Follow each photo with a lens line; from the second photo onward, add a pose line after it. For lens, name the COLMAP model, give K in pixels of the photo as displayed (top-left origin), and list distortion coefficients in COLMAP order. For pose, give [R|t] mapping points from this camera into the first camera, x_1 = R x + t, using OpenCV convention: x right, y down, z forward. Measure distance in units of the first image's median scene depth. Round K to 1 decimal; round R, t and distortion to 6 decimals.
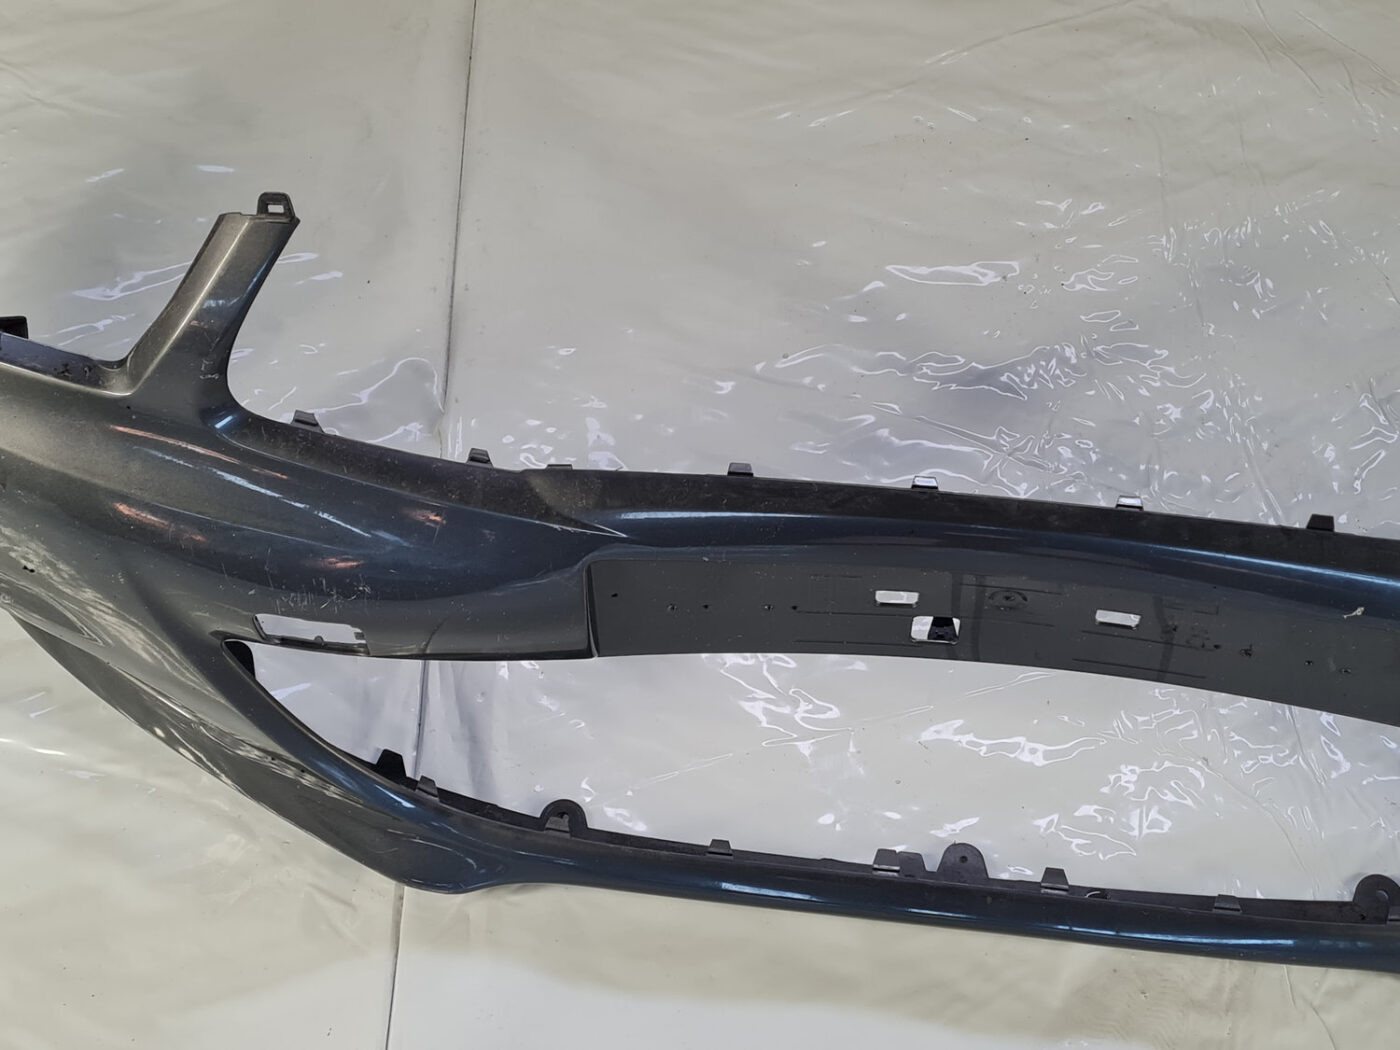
lens RADIAL K [[1061.0, 0, 699.8], [0, 1061.0, 526.4], [0, 0, 1]] dist [0.004382, -0.005616]
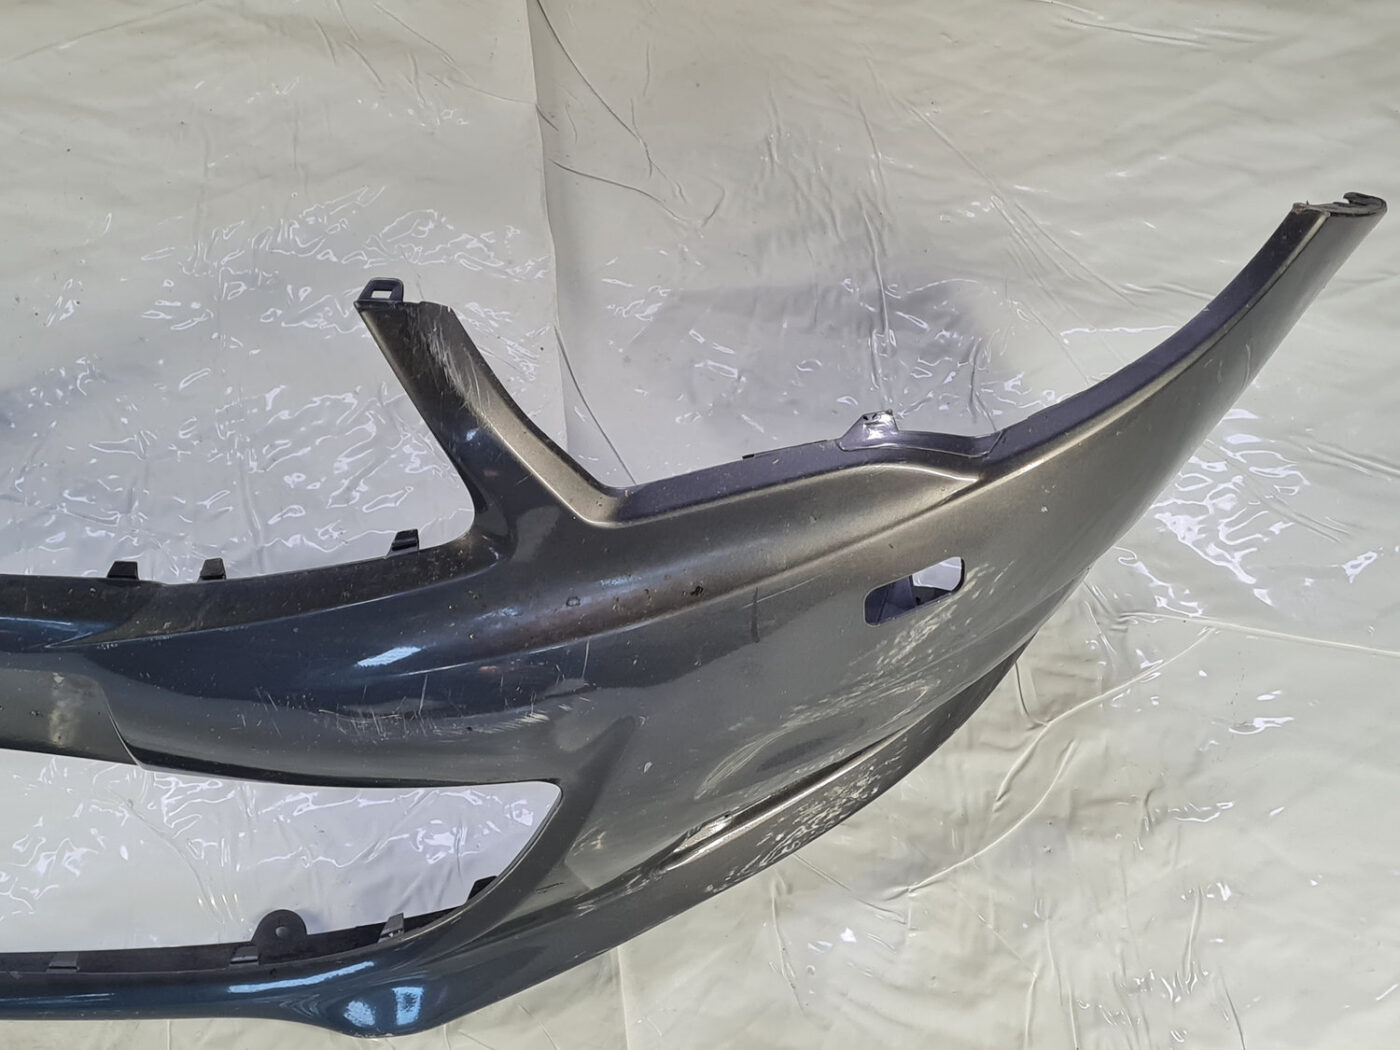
lens RADIAL K [[1061.0, 0, 699.7], [0, 1061.0, 523.6], [0, 0, 1]] dist [0.004382, -0.005616]
pose [[0.994845, -0.075468, 0.067735, 0.770480], [0.075592, 0.997139, 0.000735, 0.008558], [-0.067597, 0.004389, 0.997703, 0.019505]]
